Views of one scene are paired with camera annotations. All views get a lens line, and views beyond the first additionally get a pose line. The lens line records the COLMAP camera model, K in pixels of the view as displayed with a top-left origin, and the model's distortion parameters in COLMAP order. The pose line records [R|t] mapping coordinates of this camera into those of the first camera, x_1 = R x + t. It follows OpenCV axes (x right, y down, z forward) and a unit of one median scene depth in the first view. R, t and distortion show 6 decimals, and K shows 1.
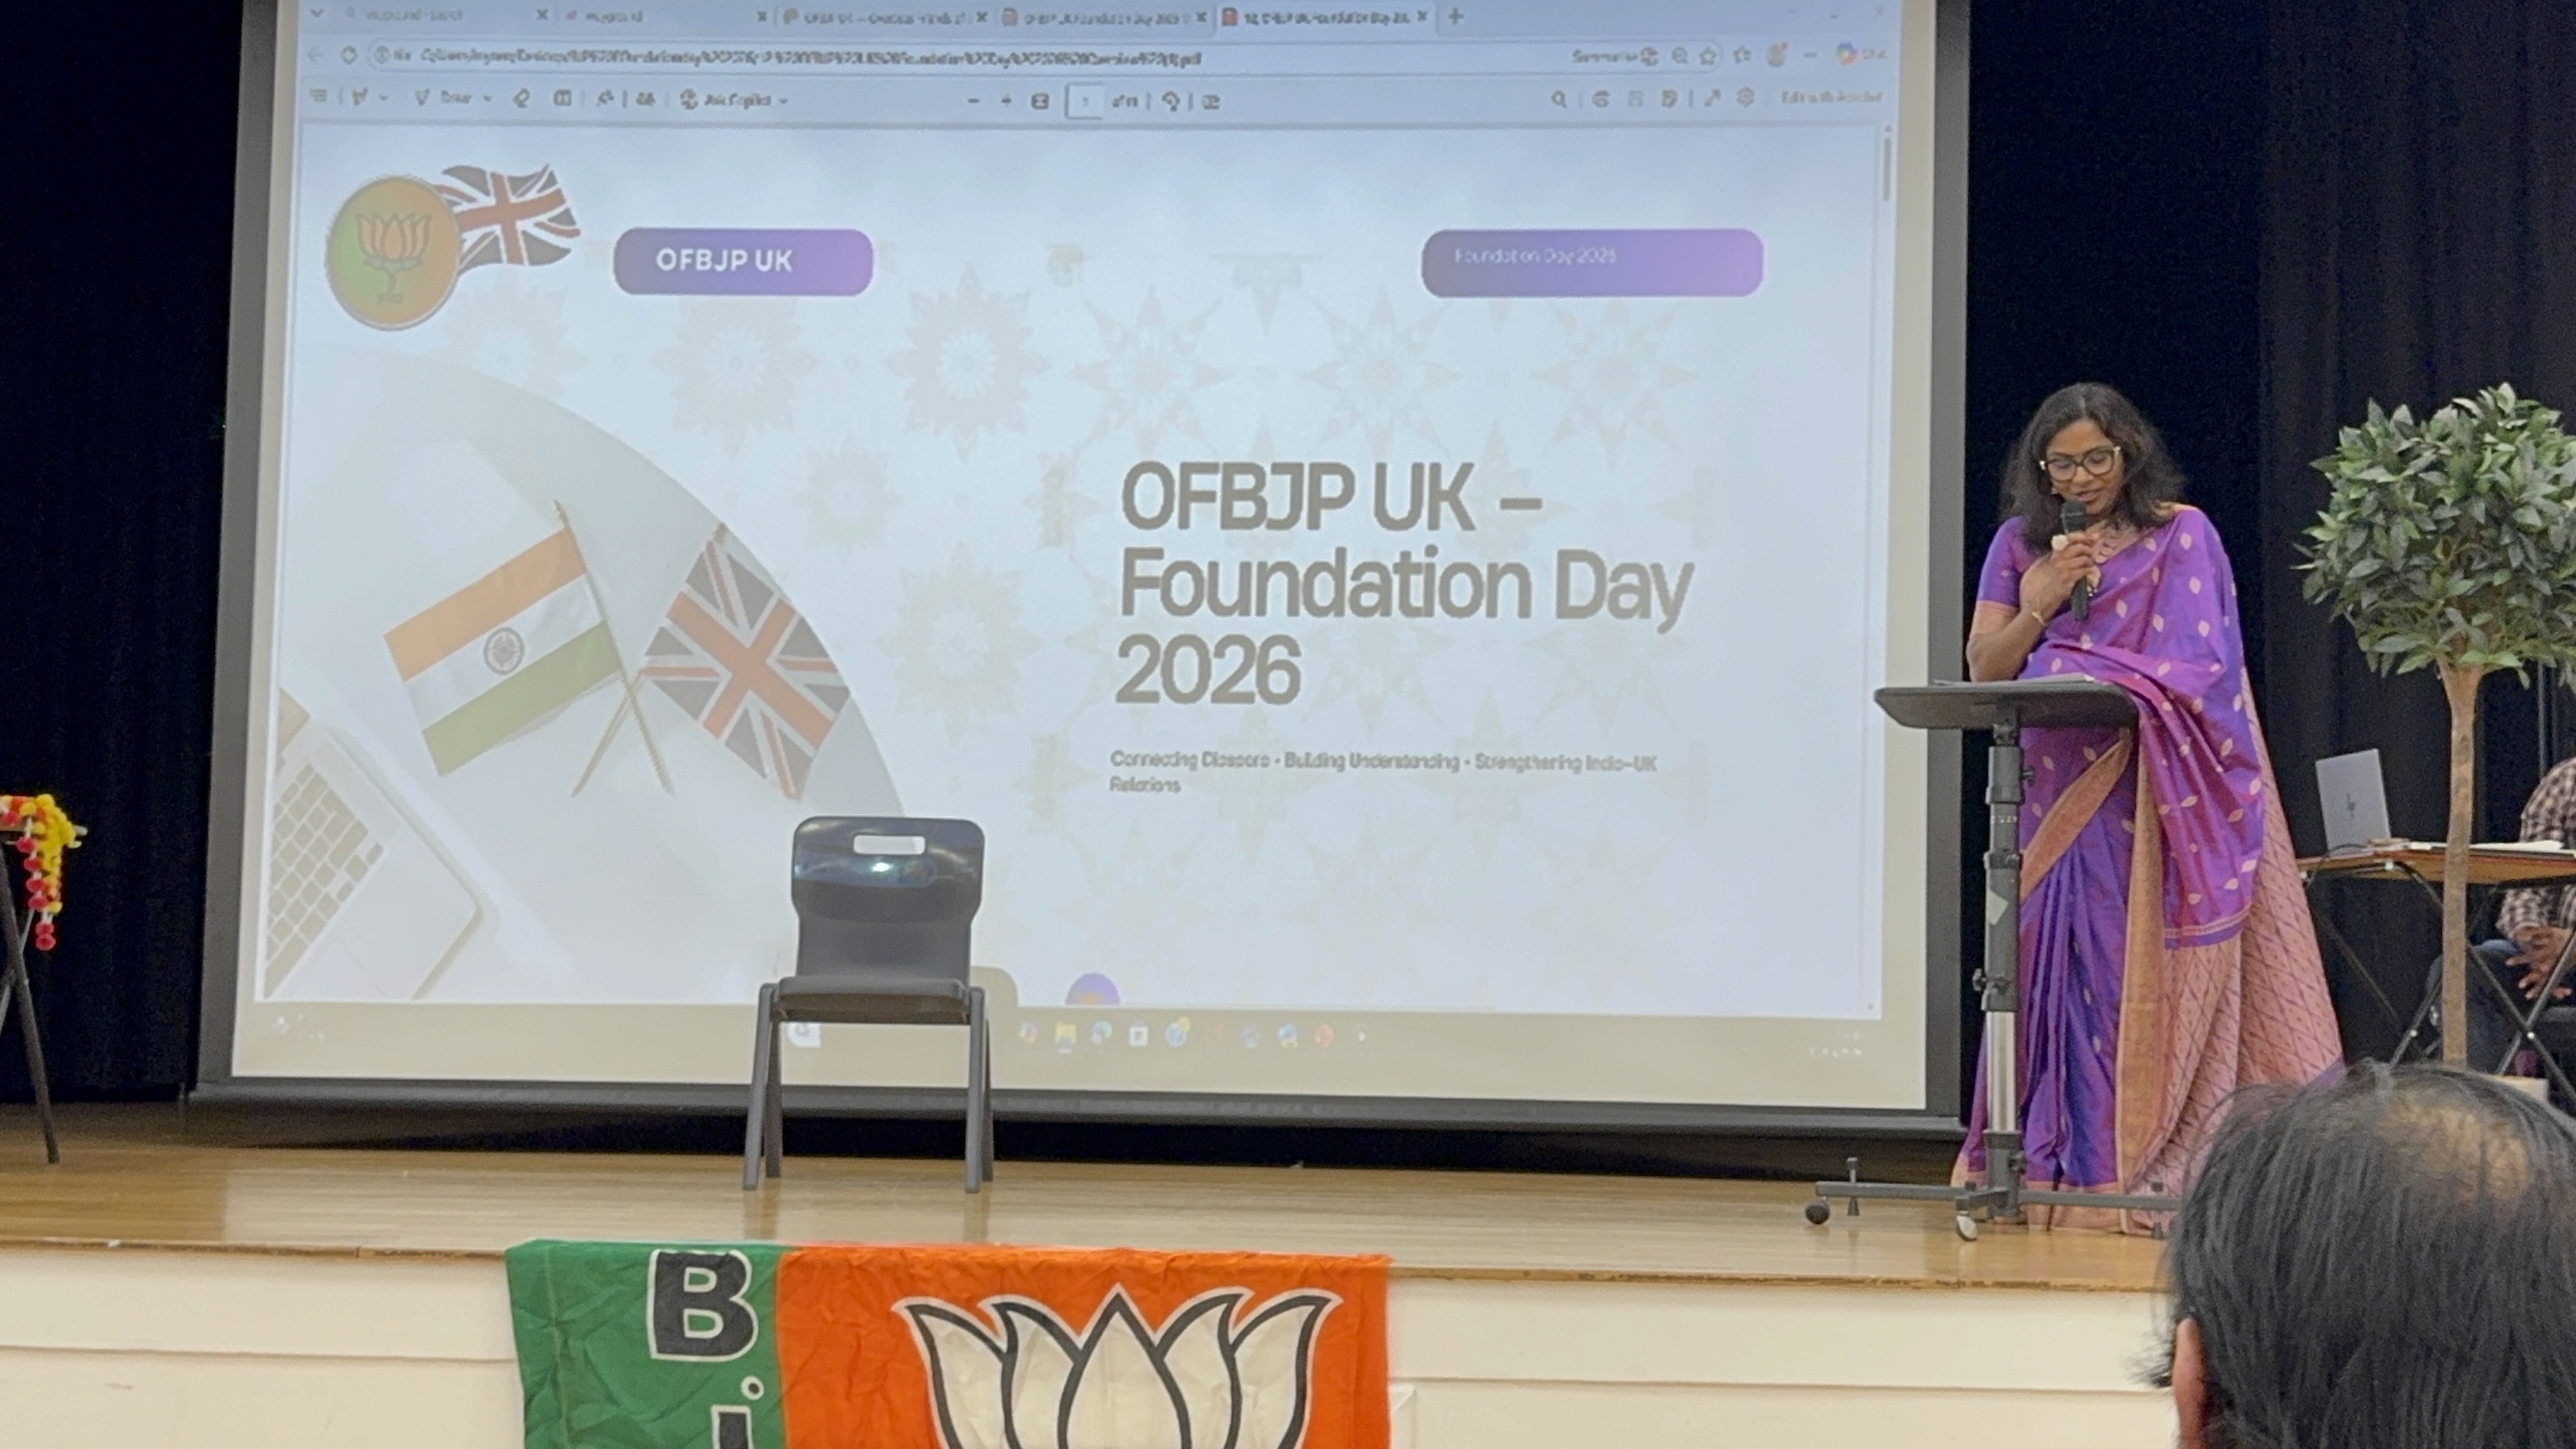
lens RADIAL K [[3664.8, 0, 1300.5], [0, 3664.8, 749.1], [0, 0, 1]] dist [0.094695, 0.000000]
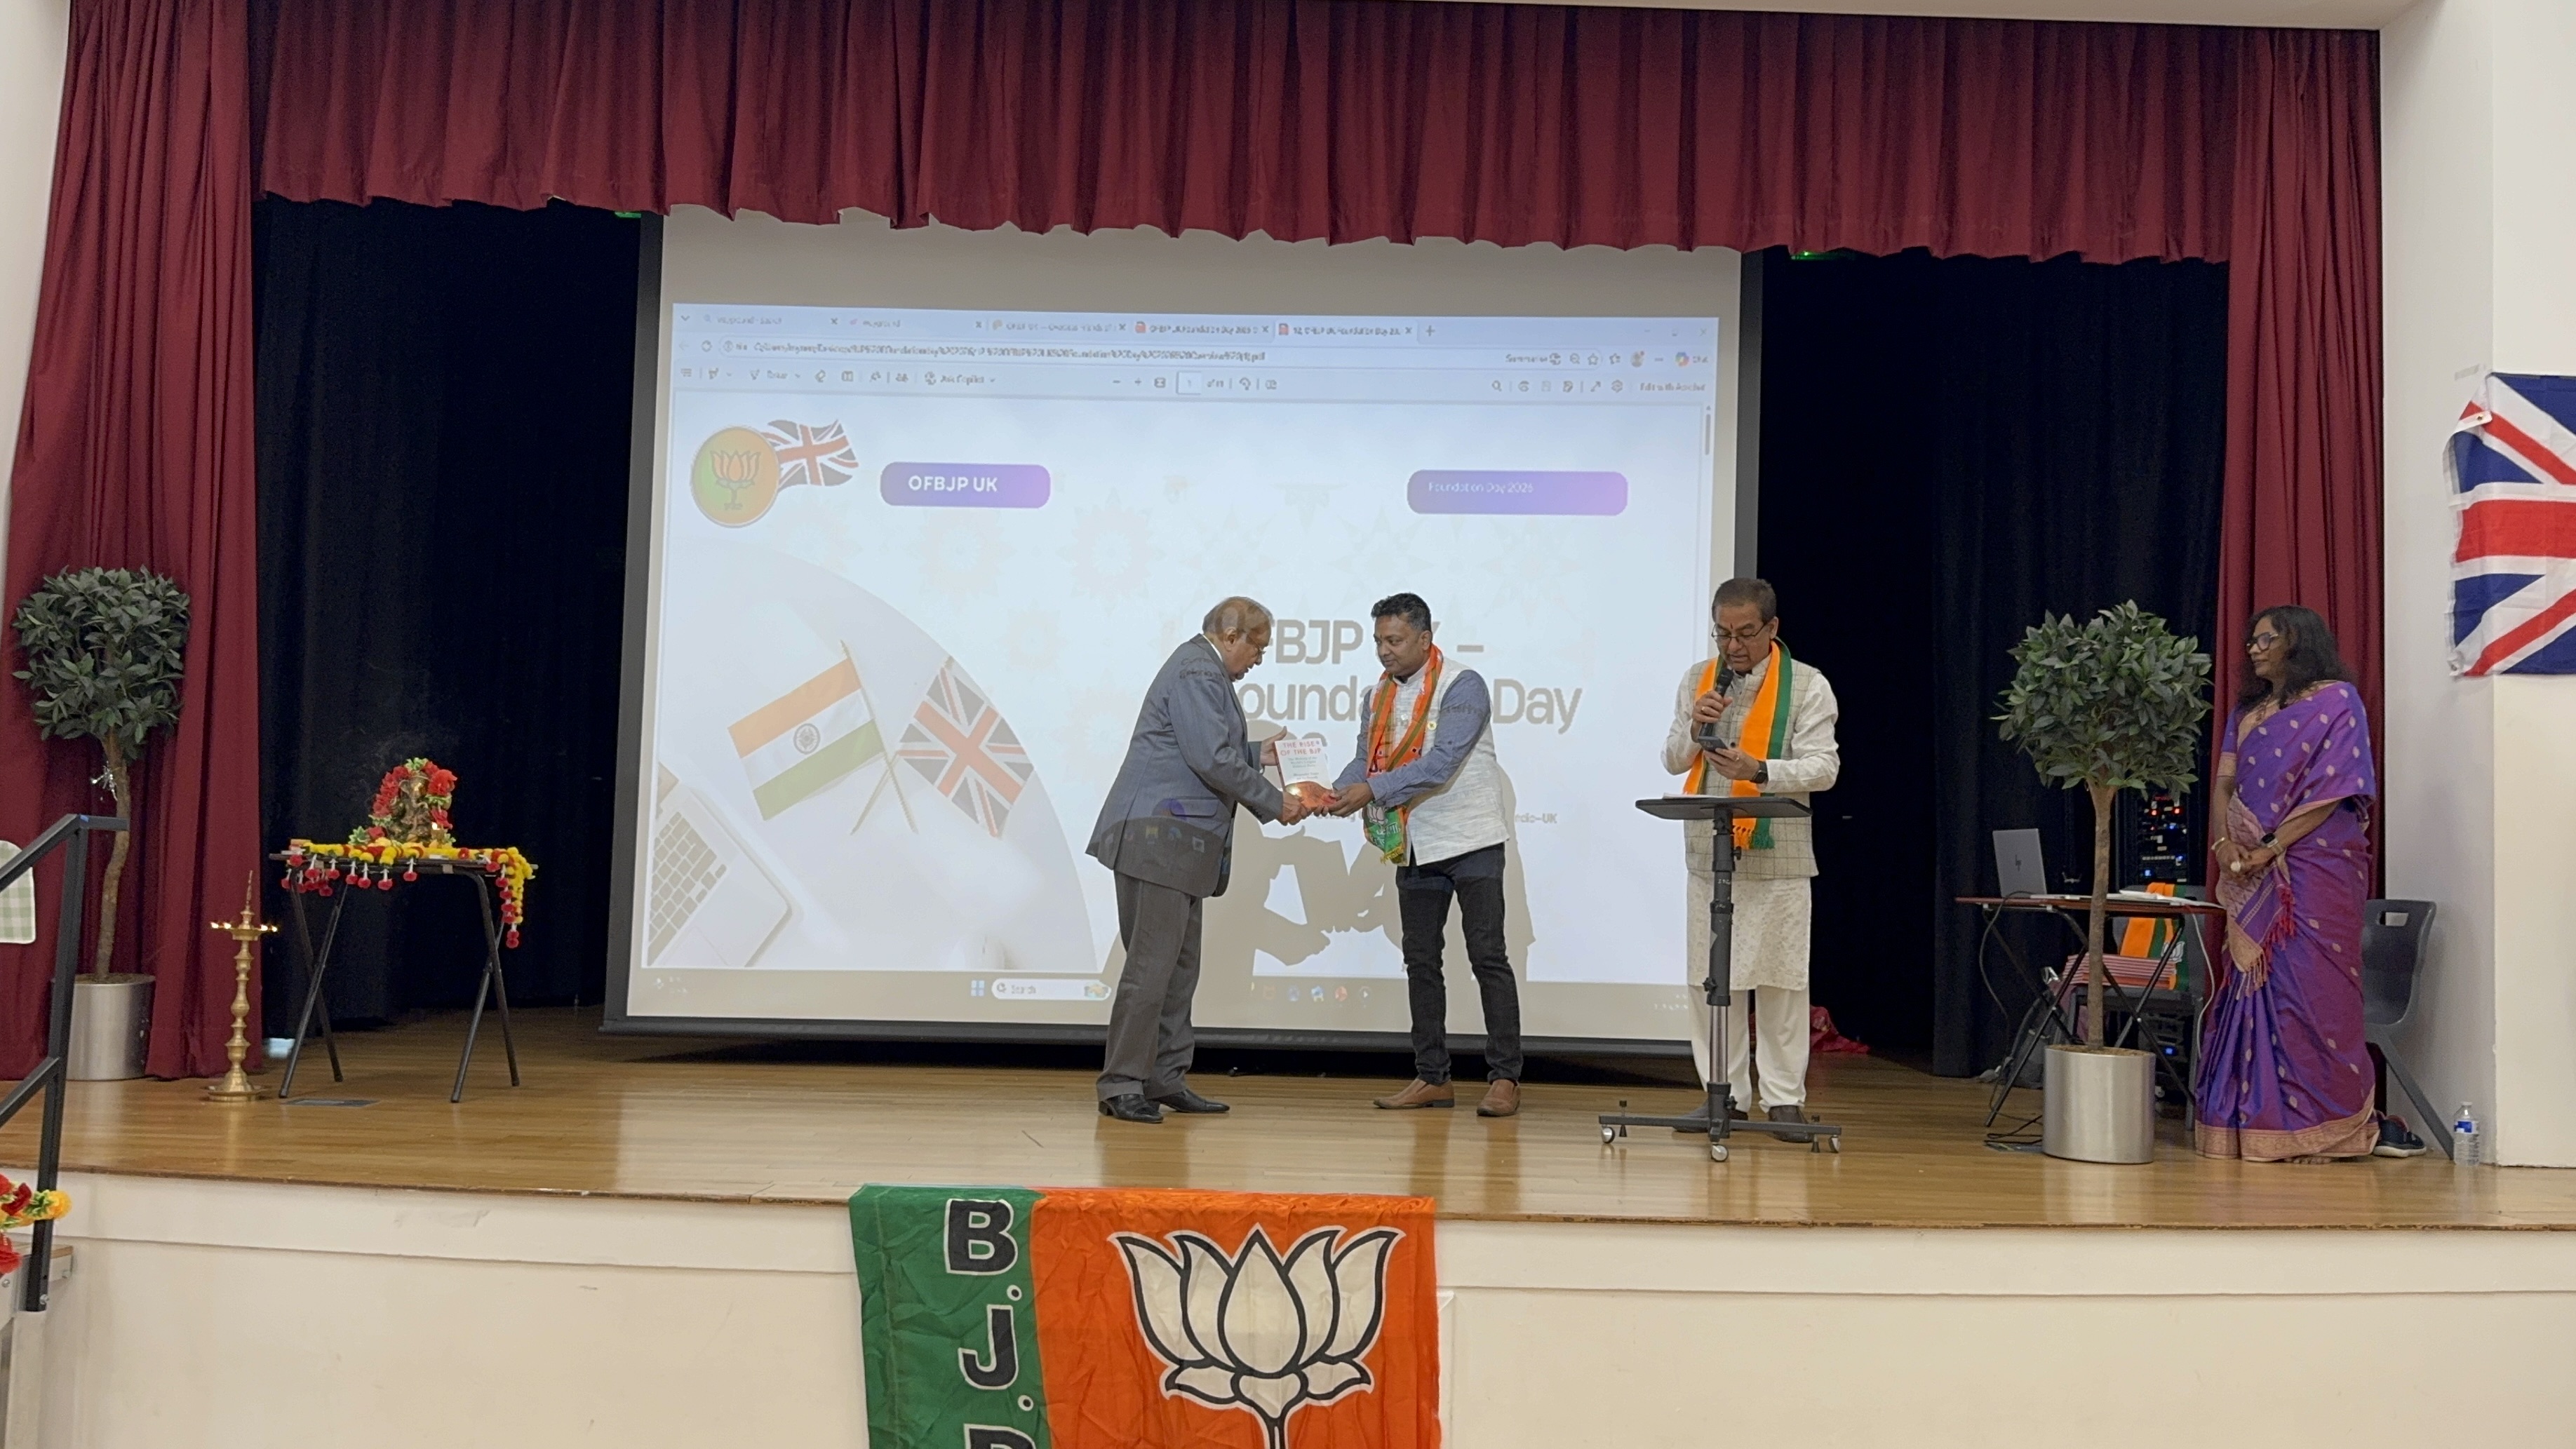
lens RADIAL K [[2273.2, 0, 1292.8], [0, 2273.2, 725.0], [0, 0, 1]] dist [0.107626, -0.177400]
pose [[0.999473, 0.008401, 0.031353, -0.044359], [-0.008876, 0.999848, 0.015031, -0.048474], [-0.031222, -0.015301, 0.999395, 0.045272]]
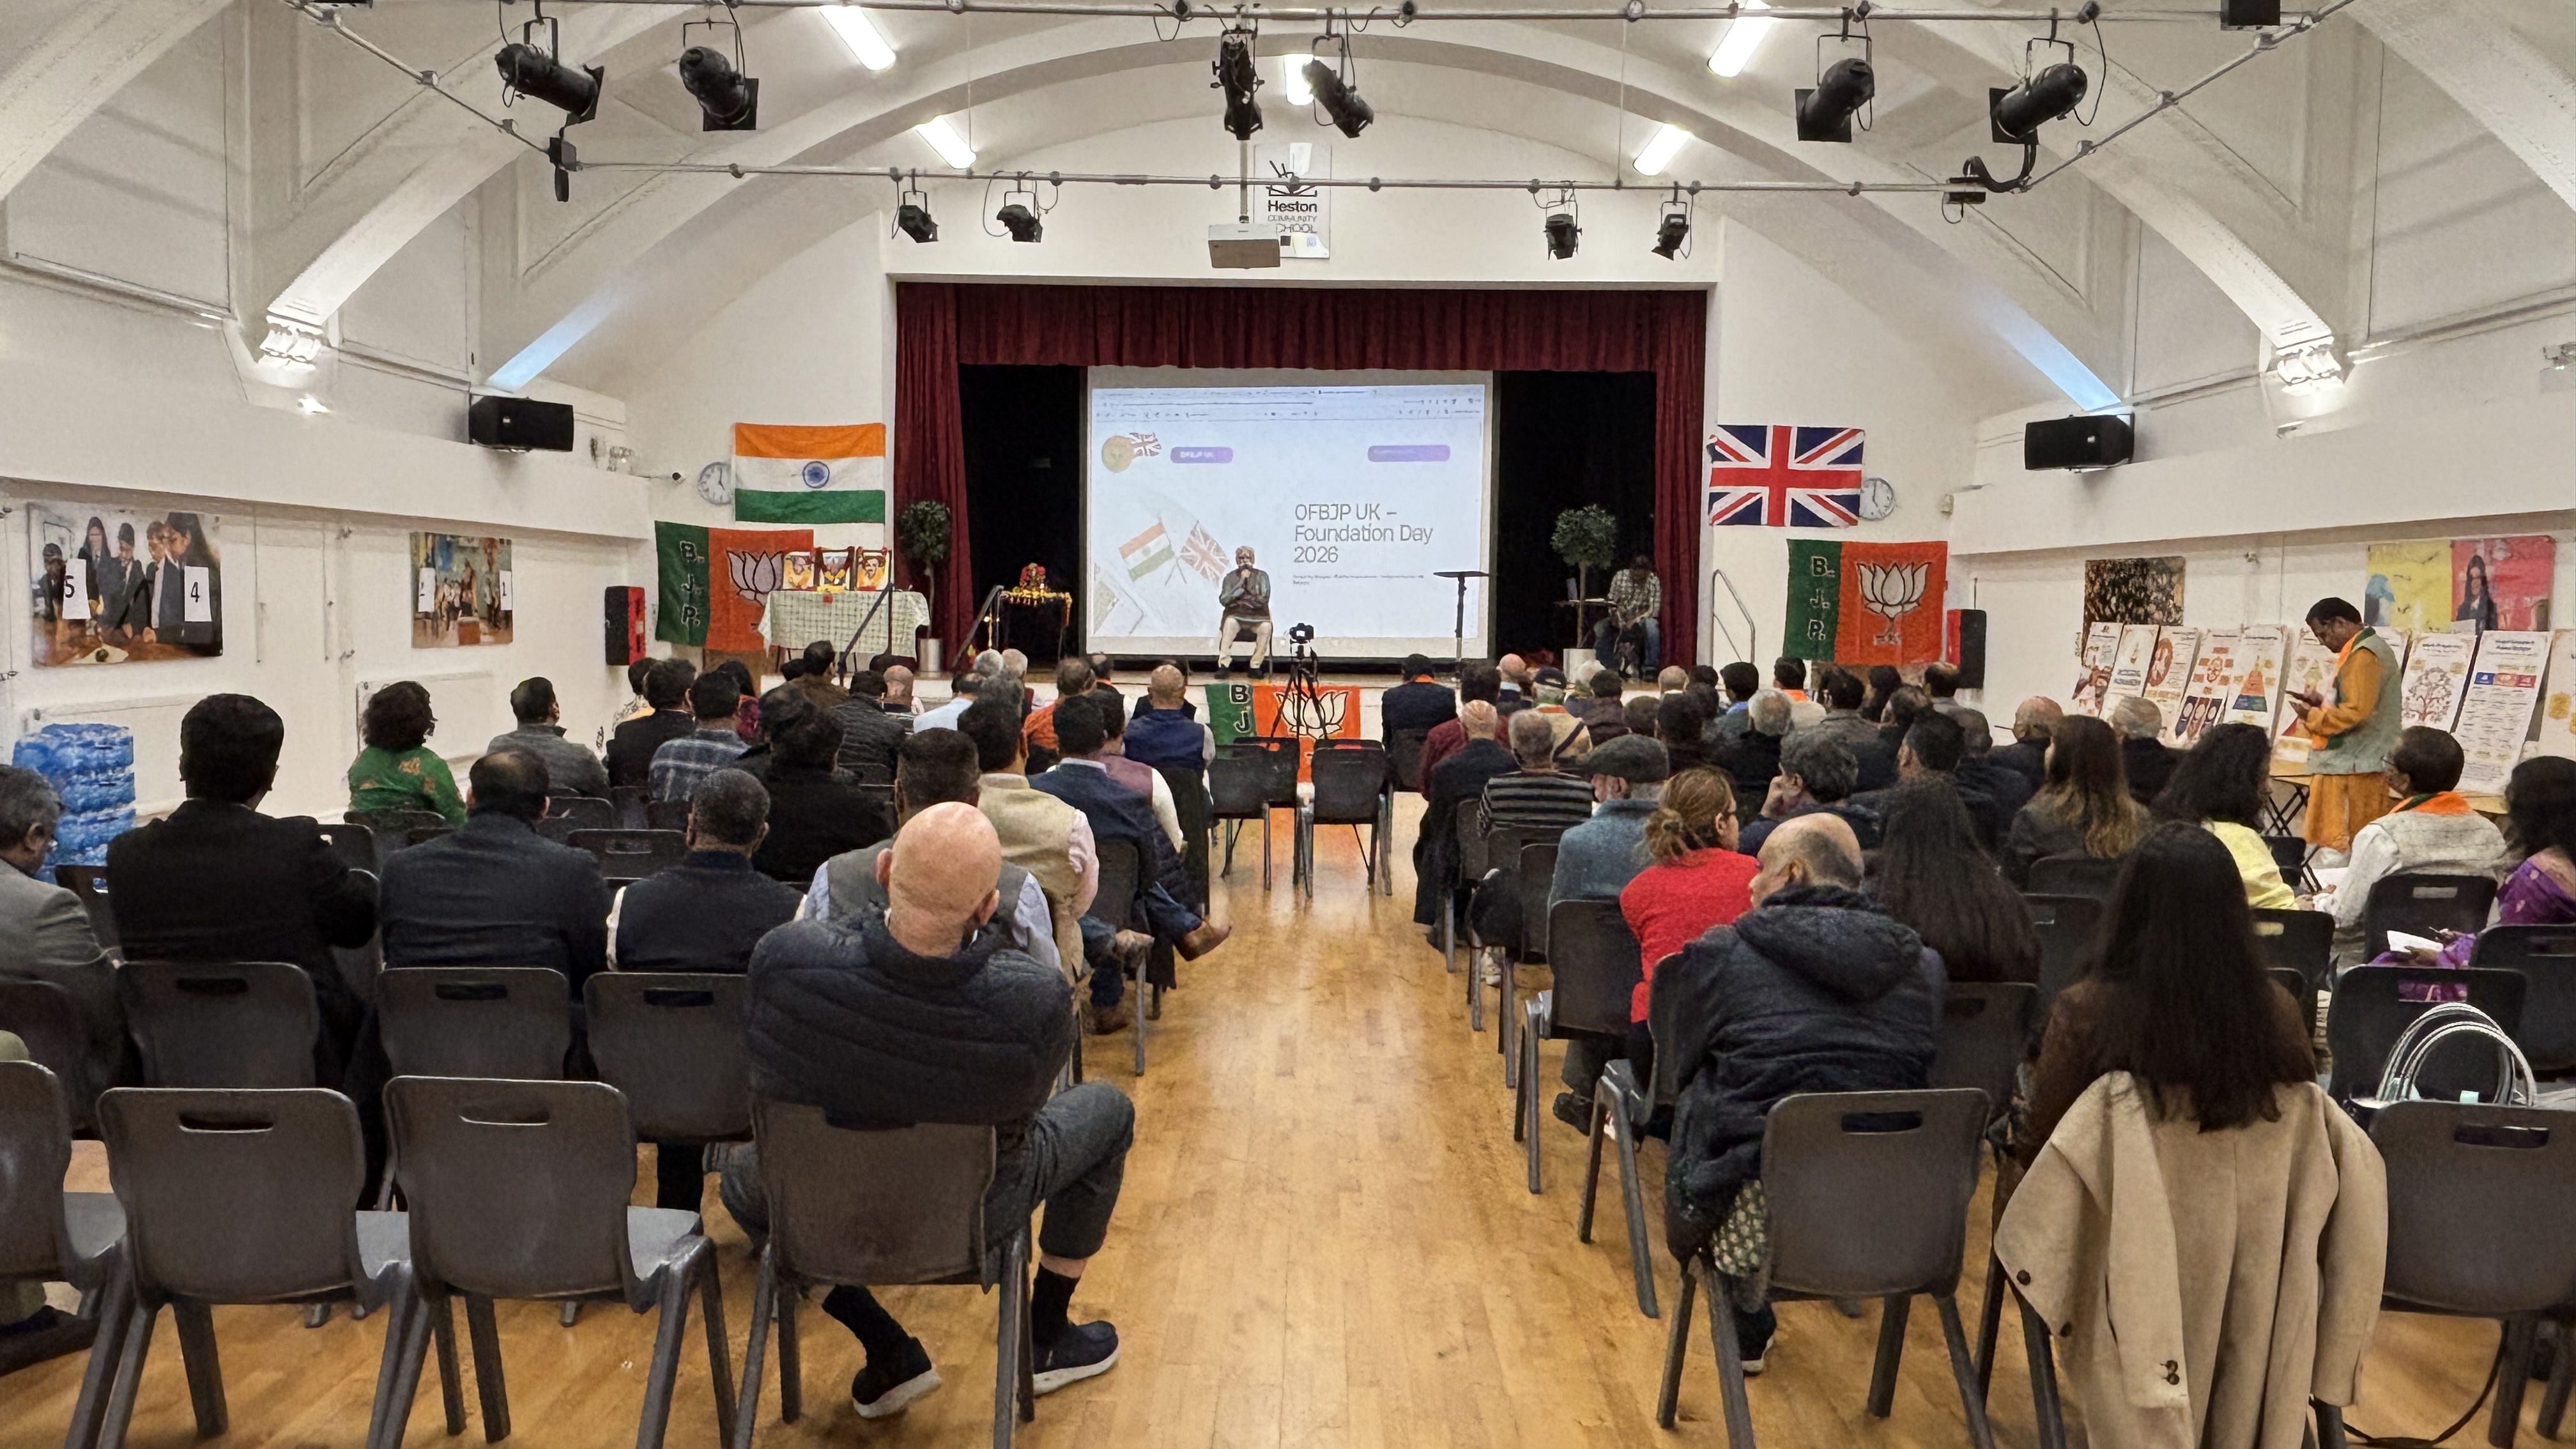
lens RADIAL K [[3014.5, 0, 1290.1], [0, 3014.5, 909.9], [0, 0, 1]] dist [-0.002615, 0.010575]
pose [[0.999952, -0.009465, 0.002632, -0.067046], [0.008865, 0.984797, 0.173481, -0.217114], [-0.004234, -0.173450, 0.984834, -2.418186]]
